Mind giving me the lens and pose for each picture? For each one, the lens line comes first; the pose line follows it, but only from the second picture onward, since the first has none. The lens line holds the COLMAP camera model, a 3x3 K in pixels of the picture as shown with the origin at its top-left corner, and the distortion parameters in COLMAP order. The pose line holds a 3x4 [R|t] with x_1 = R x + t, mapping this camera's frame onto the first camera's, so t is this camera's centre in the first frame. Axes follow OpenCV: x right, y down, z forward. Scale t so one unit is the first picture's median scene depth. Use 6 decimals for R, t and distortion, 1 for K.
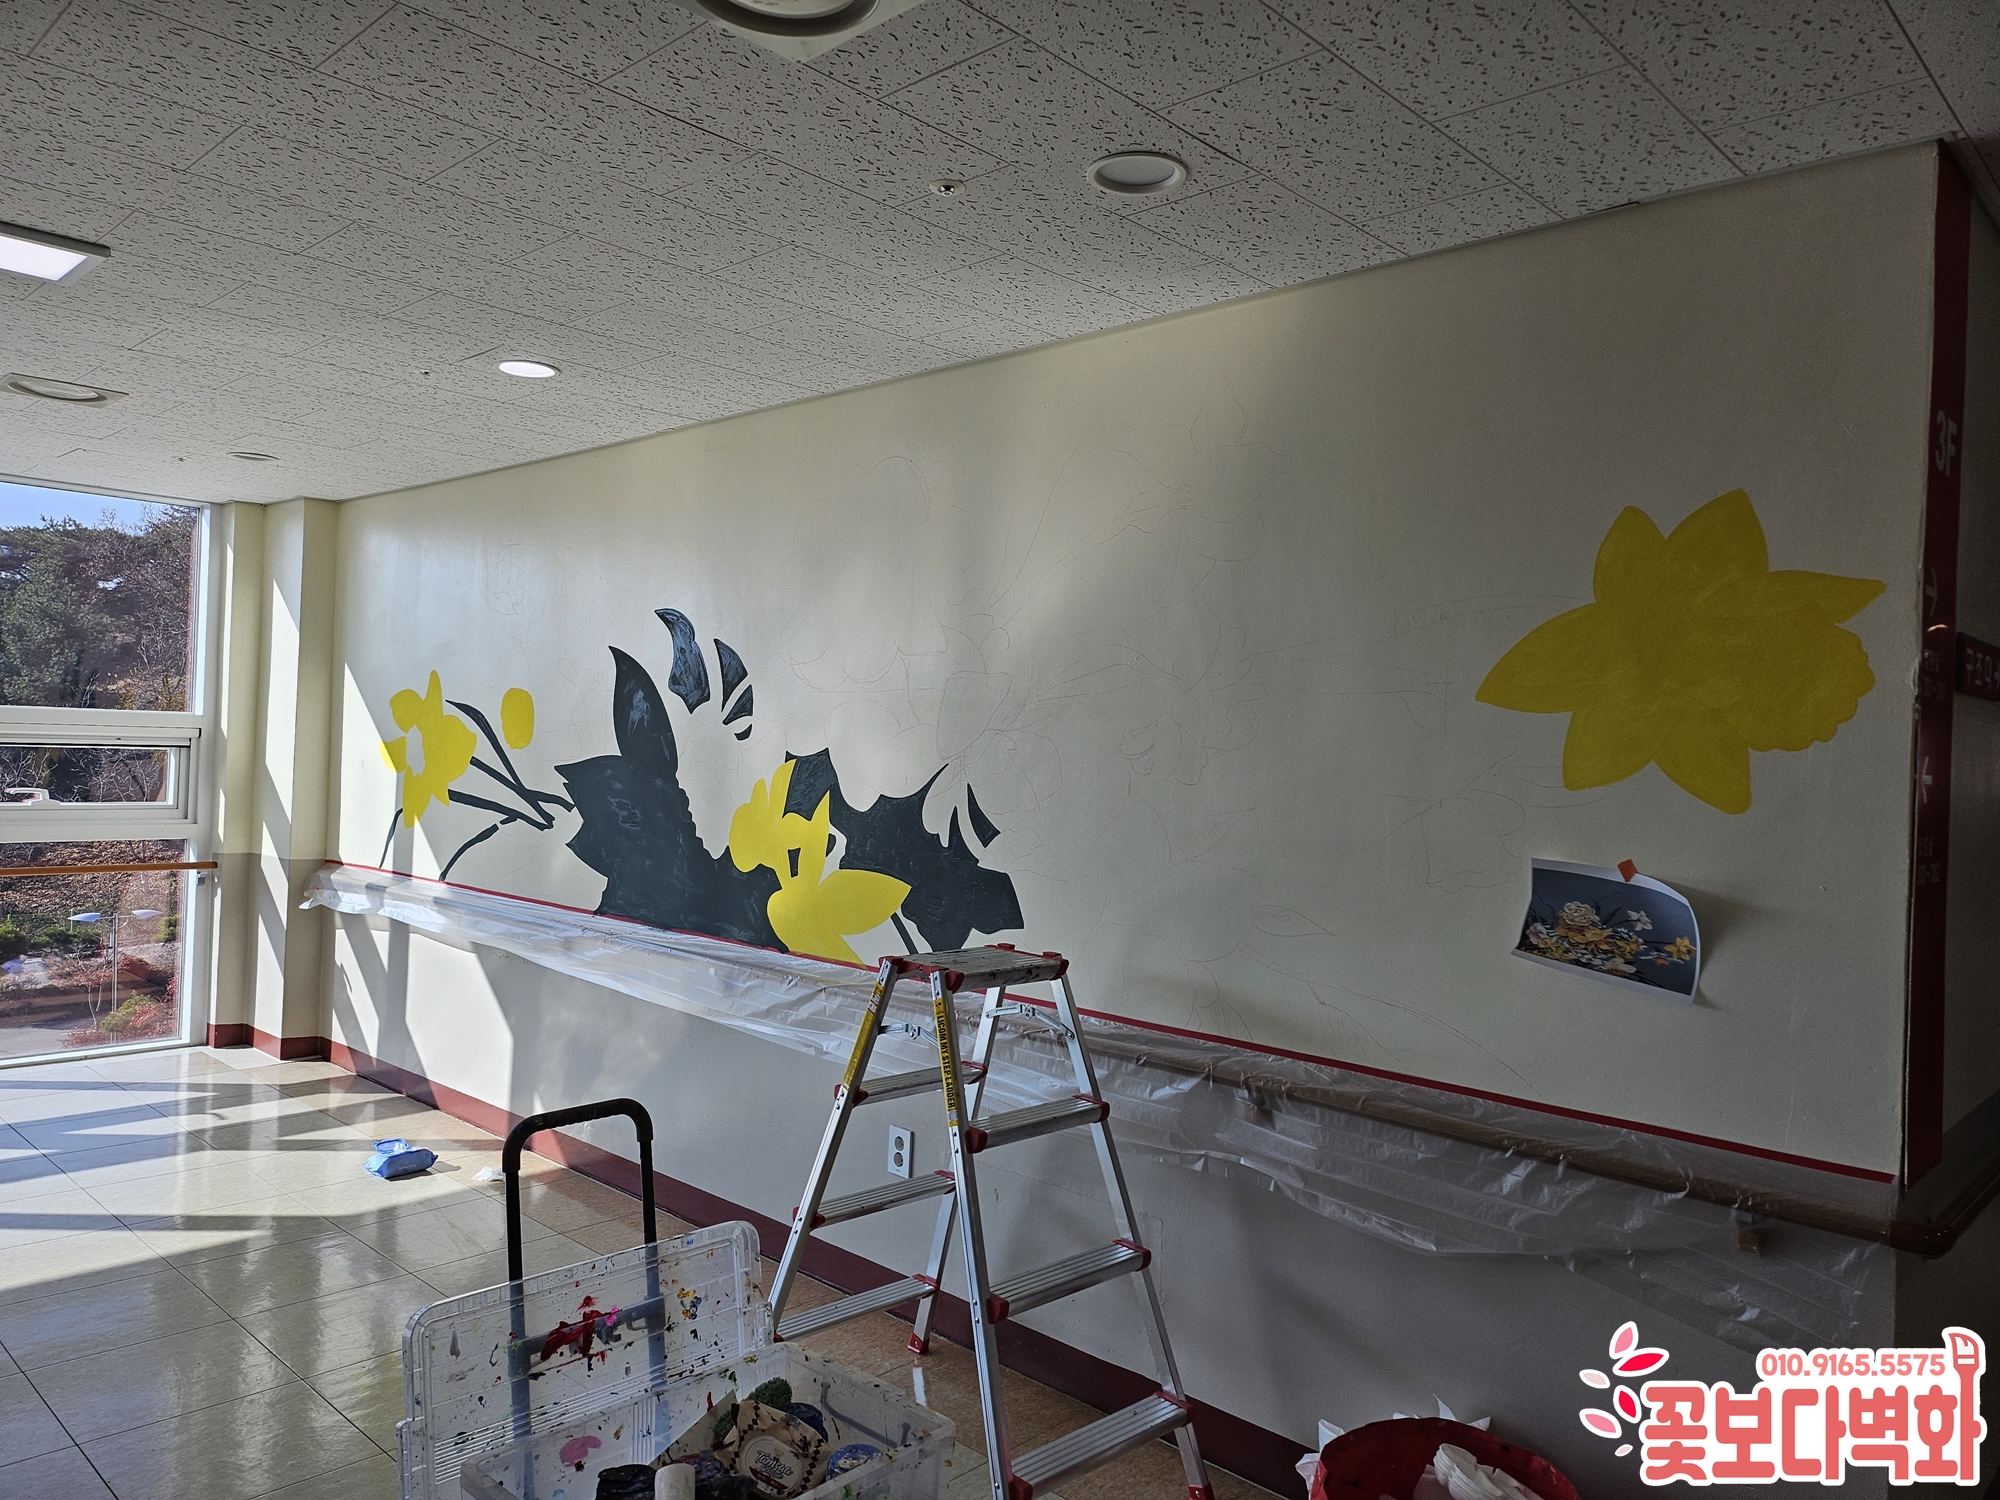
lens RADIAL K [[1403.7, 0, 994.1], [0, 1403.7, 754.9], [0, 0, 1]] dist [0.070011, -0.064633]
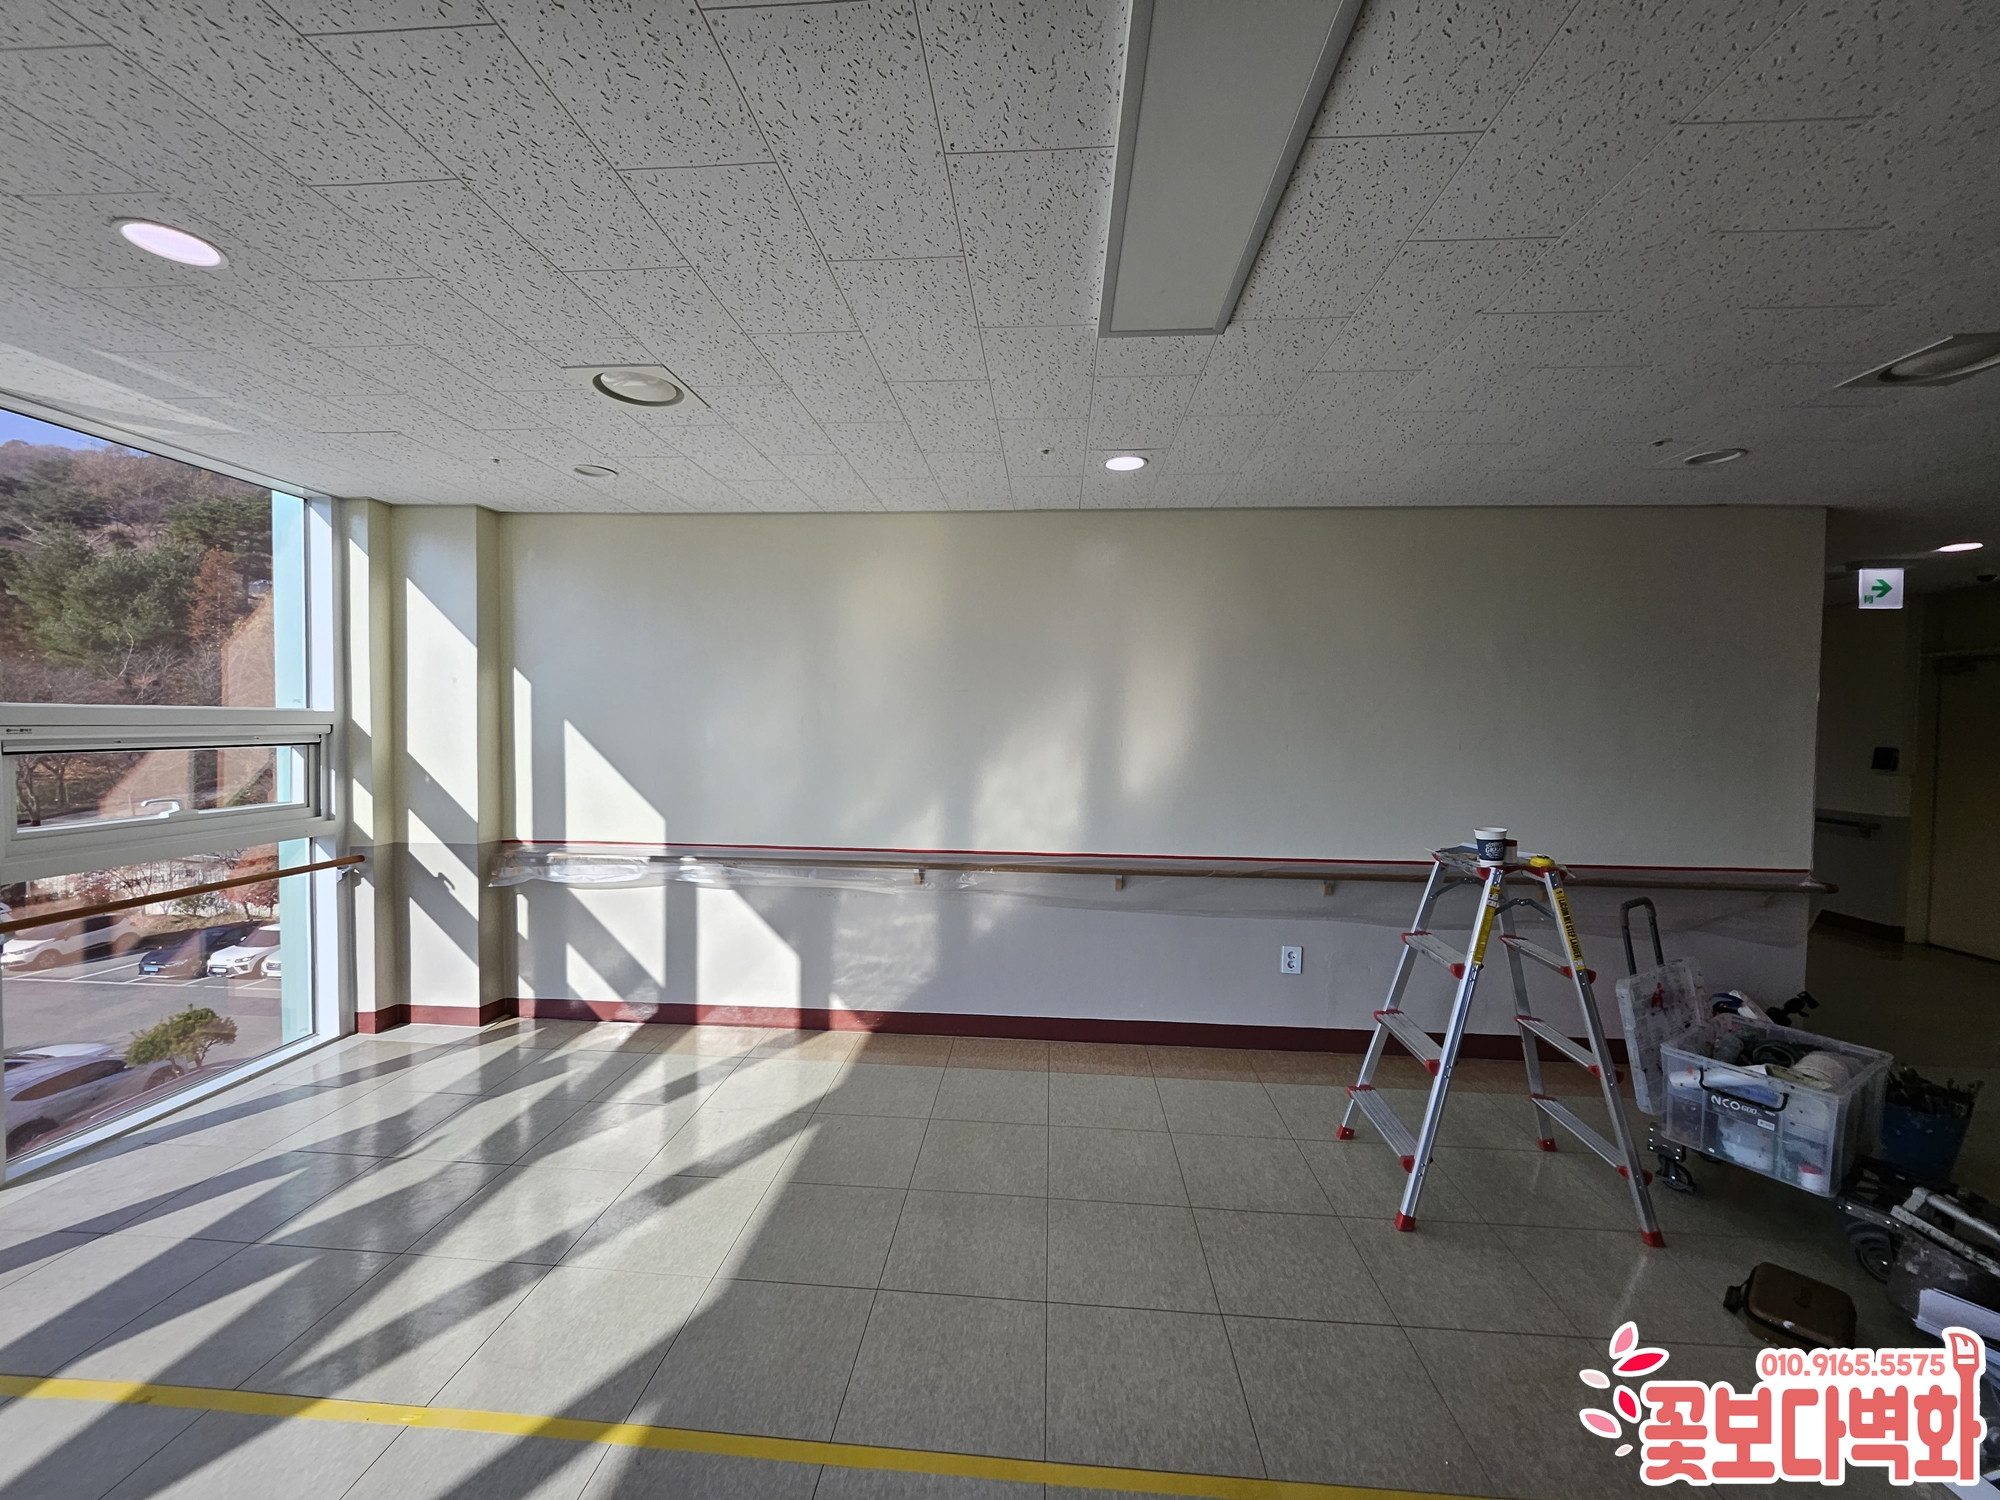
lens RADIAL K [[767.4, 0, 995.9], [0, 767.4, 760.1], [0, 0, 1]] dist [-0.003827, -0.000293]
pose [[0.768179, -0.035073, 0.639274, -0.823255], [0.016561, 0.999253, 0.034922, -0.004214], [-0.640021, -0.016239, 0.768186, 0.444534]]
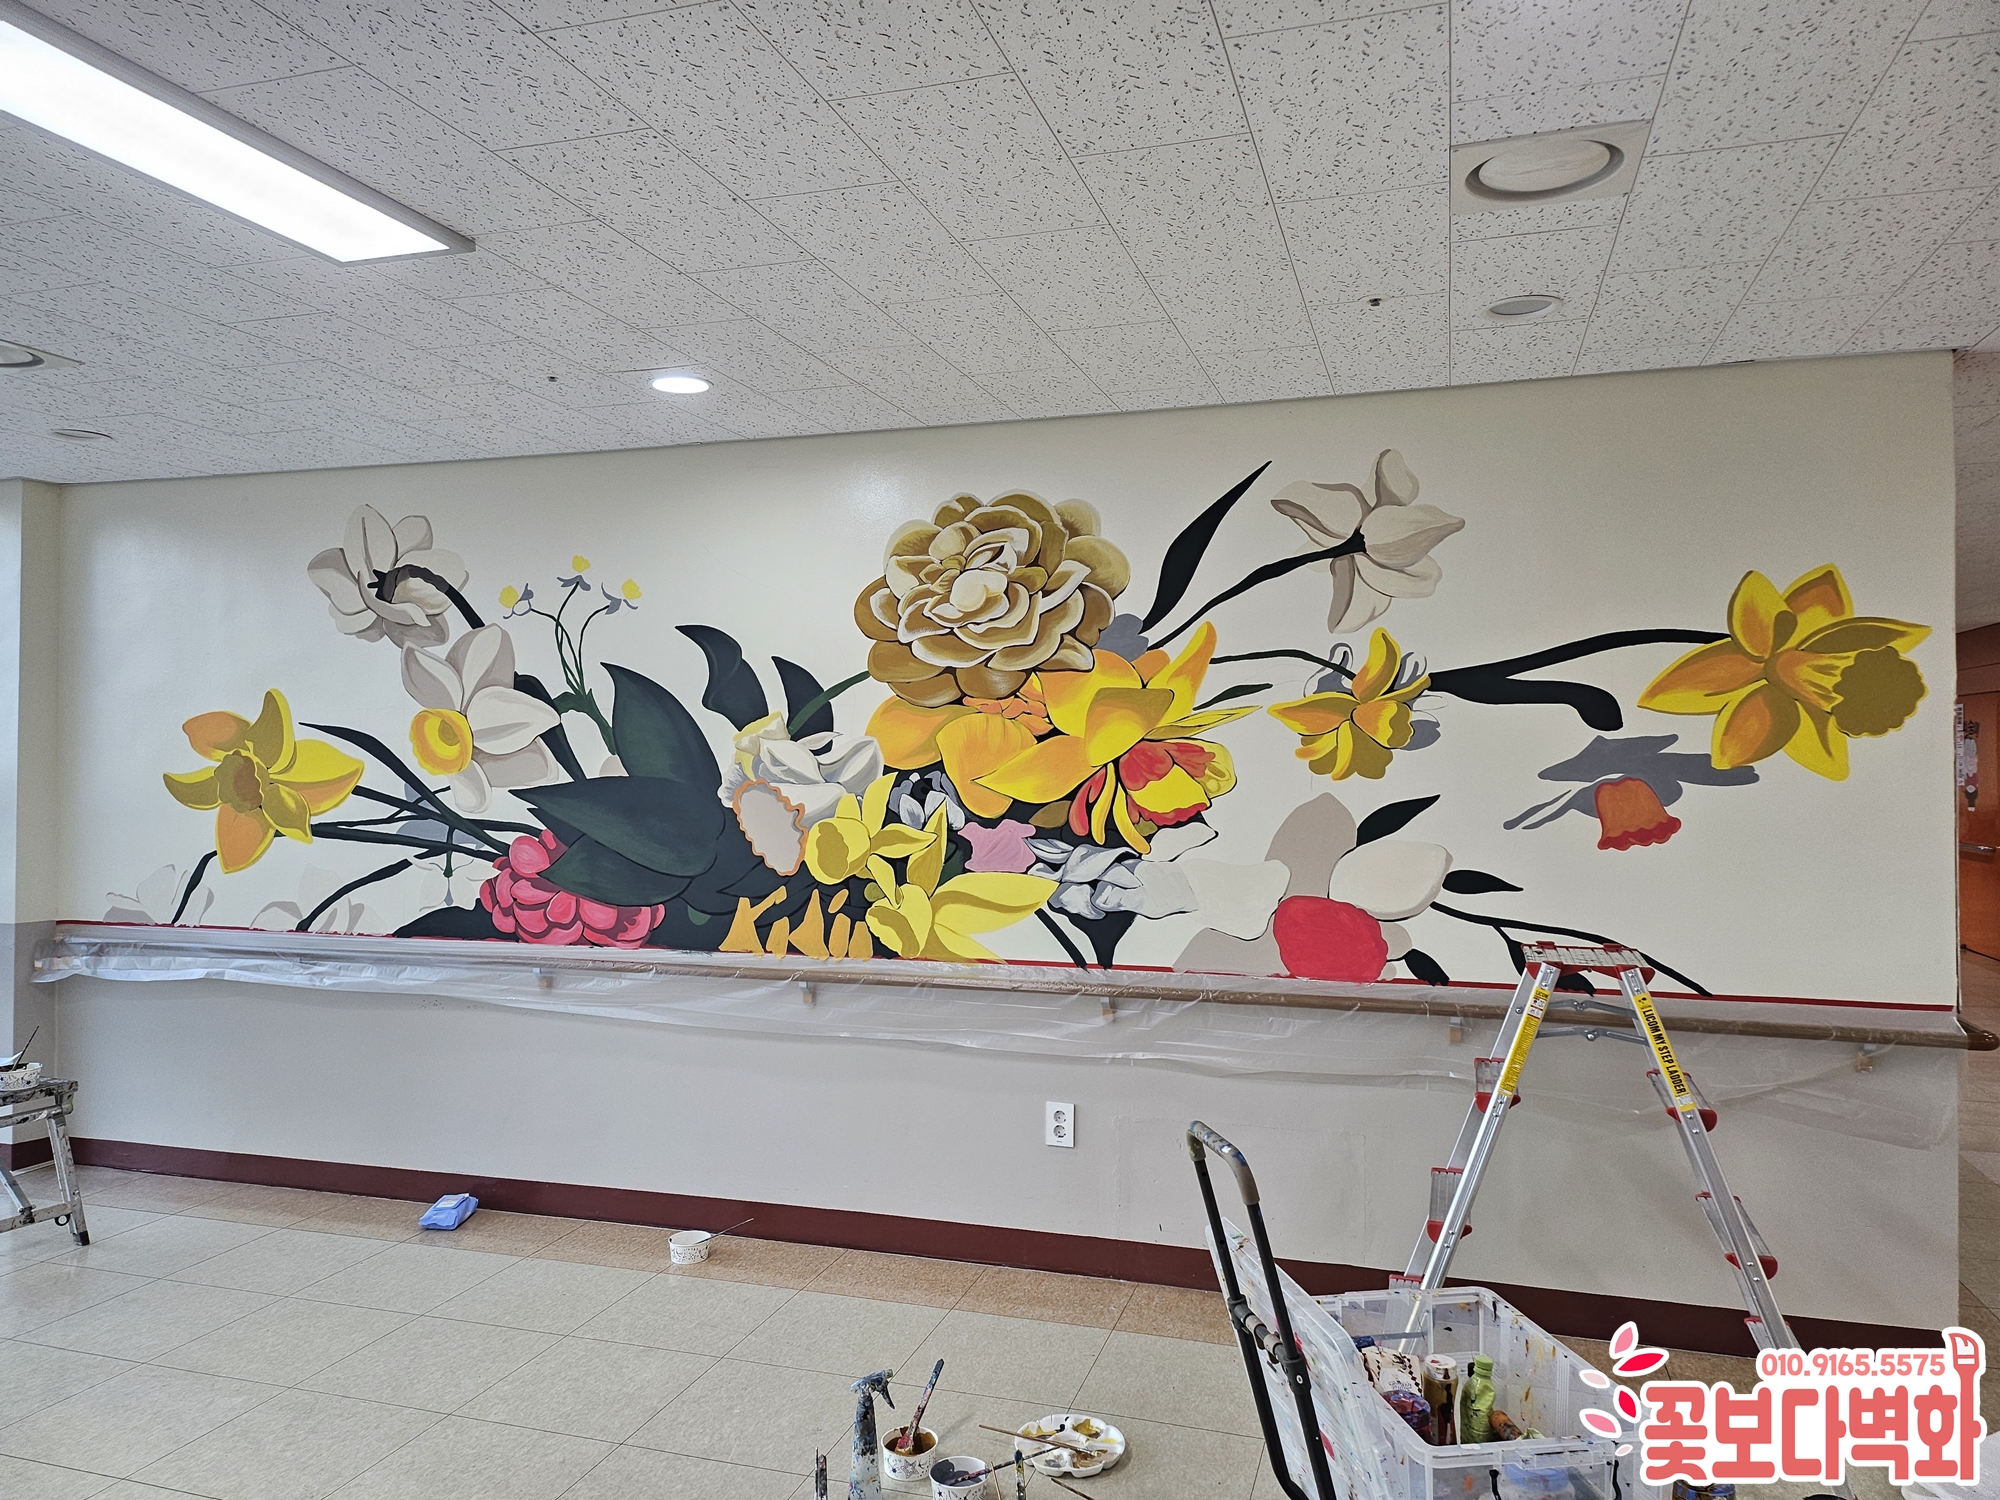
lens RADIAL K [[1403.7, 0, 1010.6], [0, 1403.7, 747.1], [0, 0, 1]] dist [0.070011, -0.064633]
pose [[0.895539, -0.027814, 0.444114, -0.507287], [0.031980, 0.999487, -0.001892, -0.010380], [-0.443833, 0.015897, 0.895968, 0.024174]]
